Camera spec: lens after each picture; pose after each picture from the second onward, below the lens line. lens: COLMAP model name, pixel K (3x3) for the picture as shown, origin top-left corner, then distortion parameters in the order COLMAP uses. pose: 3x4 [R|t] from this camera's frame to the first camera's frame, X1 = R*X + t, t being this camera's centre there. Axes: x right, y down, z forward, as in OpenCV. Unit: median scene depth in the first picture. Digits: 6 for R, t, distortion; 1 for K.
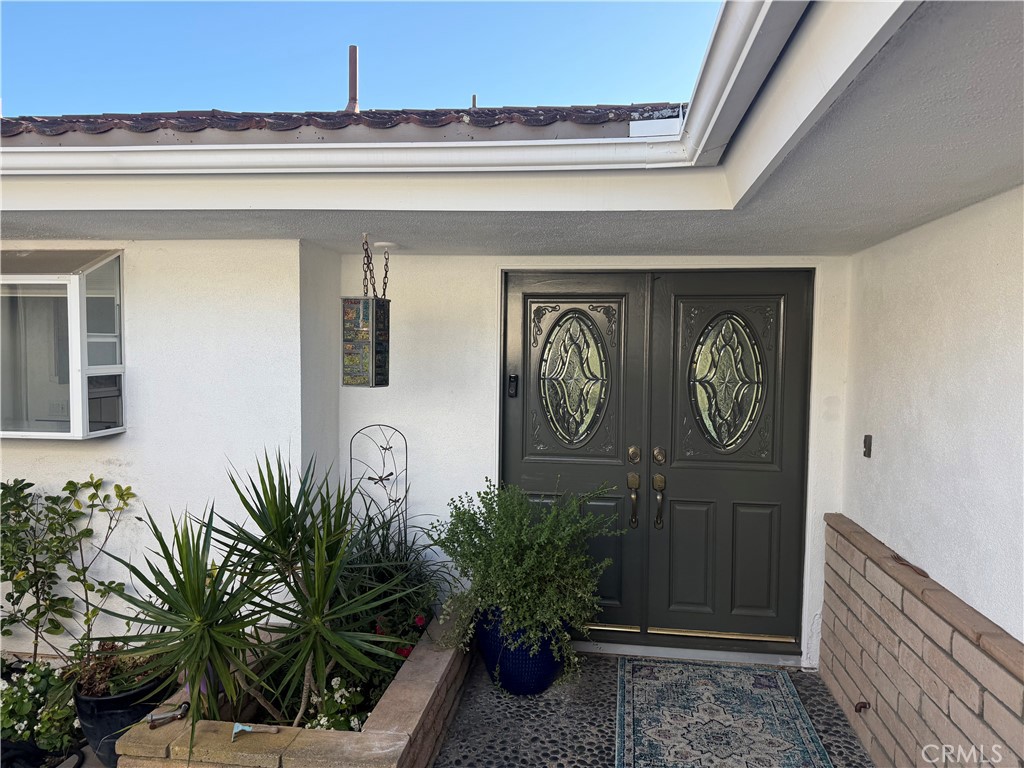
lens RADIAL K [[709.5, 0, 512.0], [0, 709.5, 384.0], [0, 0, 1]] dist [0.137976, -0.211151]
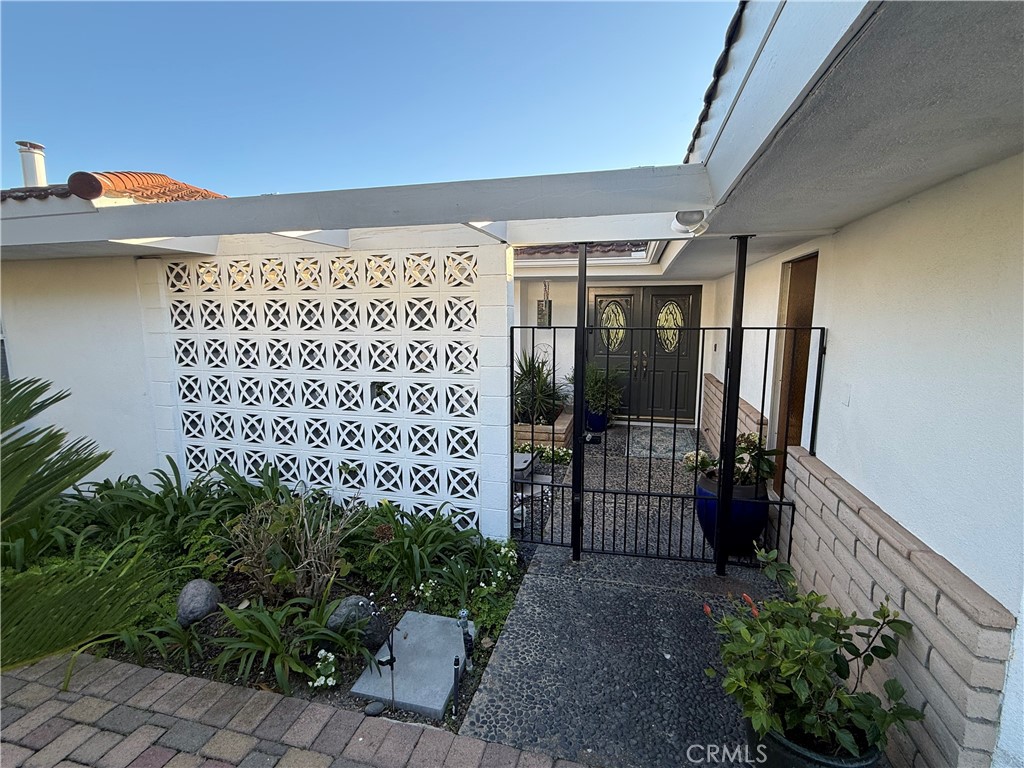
lens RADIAL K [[460.3, 0, 512.0], [0, 460.3, 384.0], [0, 0, 1]] dist [0.000052, 0.000016]
pose [[0.994827, 0.008069, -0.101260, -0.131804], [-0.000518, 0.997230, 0.074375, 0.089573], [0.101580, -0.073937, 0.992076, -0.873118]]
